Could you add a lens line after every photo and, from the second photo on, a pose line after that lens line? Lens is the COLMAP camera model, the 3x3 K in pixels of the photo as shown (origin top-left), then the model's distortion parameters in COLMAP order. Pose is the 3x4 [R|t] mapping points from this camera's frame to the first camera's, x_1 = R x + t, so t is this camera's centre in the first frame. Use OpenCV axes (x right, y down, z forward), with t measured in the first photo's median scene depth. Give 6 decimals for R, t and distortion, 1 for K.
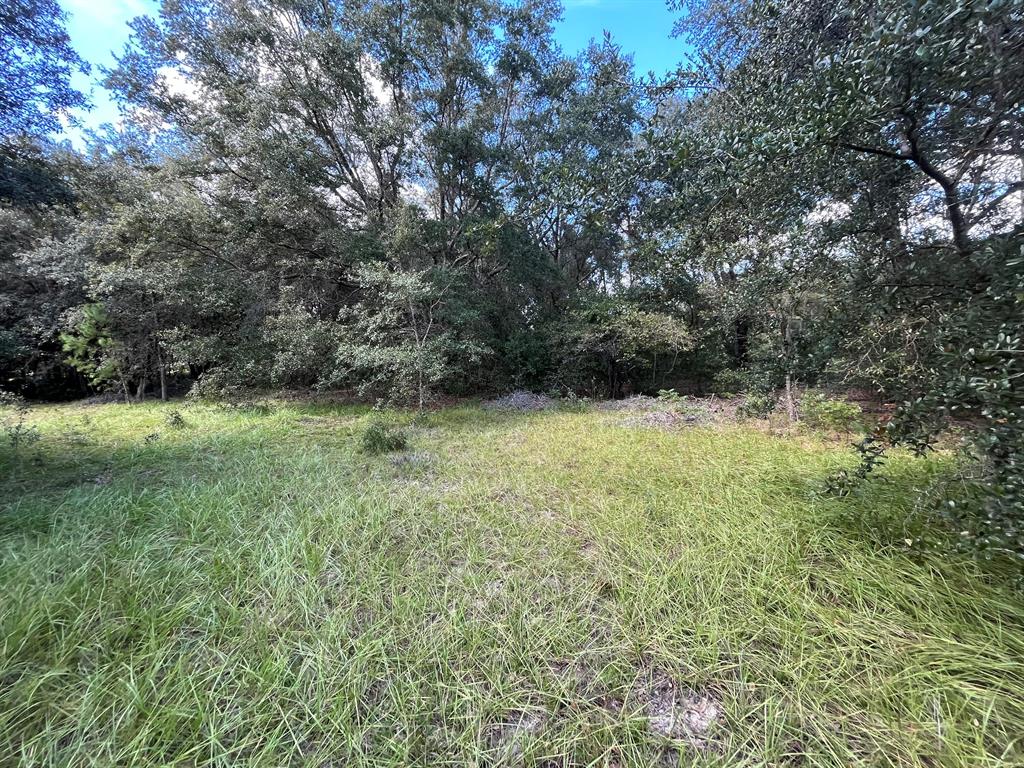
lens RADIAL K [[420.7, 0, 512.3], [0, 420.7, 380.0], [0, 0, 1]] dist [-0.001620, -0.000179]
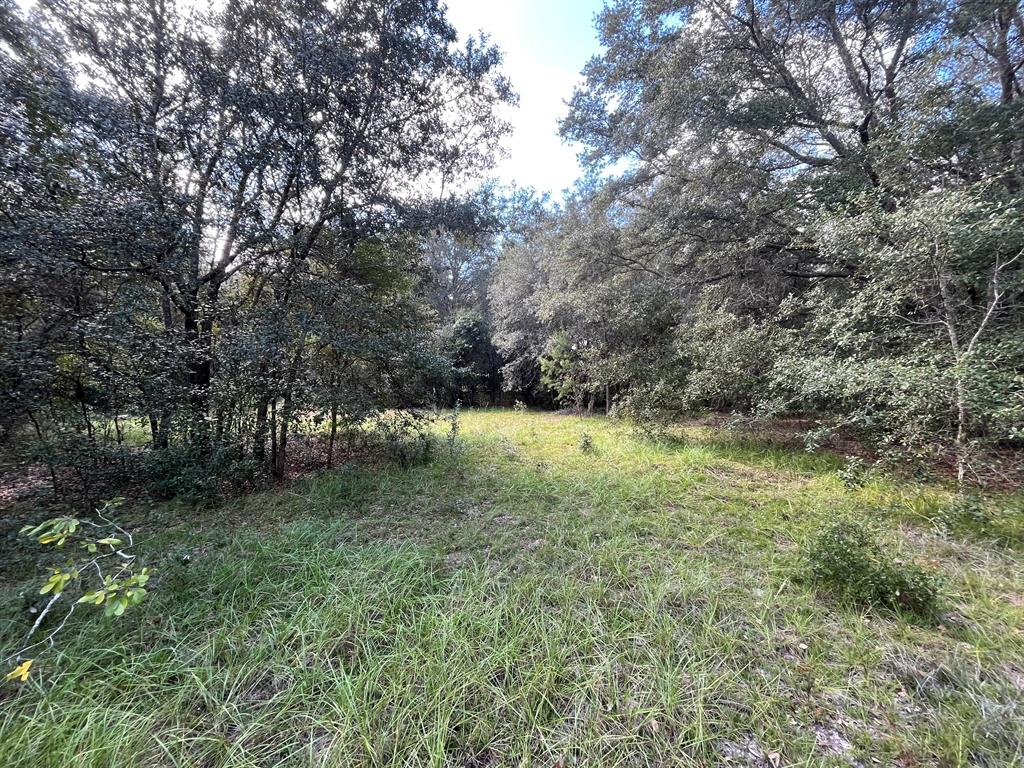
lens RADIAL K [[420.7, 0, 512.3], [0, 420.7, 380.0], [0, 0, 1]] dist [-0.001620, -0.000179]
pose [[0.549568, 0.008447, -0.835406, -0.103912], [-0.043216, 0.998898, -0.018330, -0.021683], [0.834331, 0.046176, 0.549327, 0.323066]]
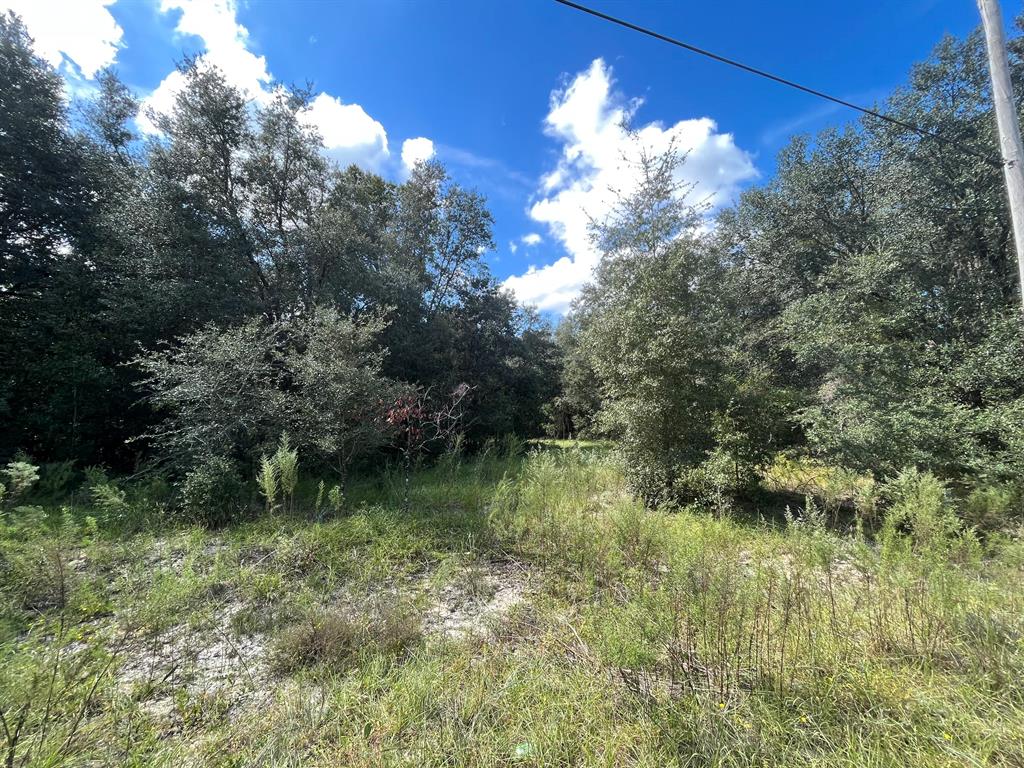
lens RADIAL K [[420.7, 0, 512.3], [0, 420.7, 380.0], [0, 0, 1]] dist [-0.001620, -0.000179]
pose [[0.737730, 0.008027, -0.675048, 1.084519], [-0.078104, 0.994230, -0.073534, -0.121648], [0.670563, 0.106972, 0.734100, -1.838512]]
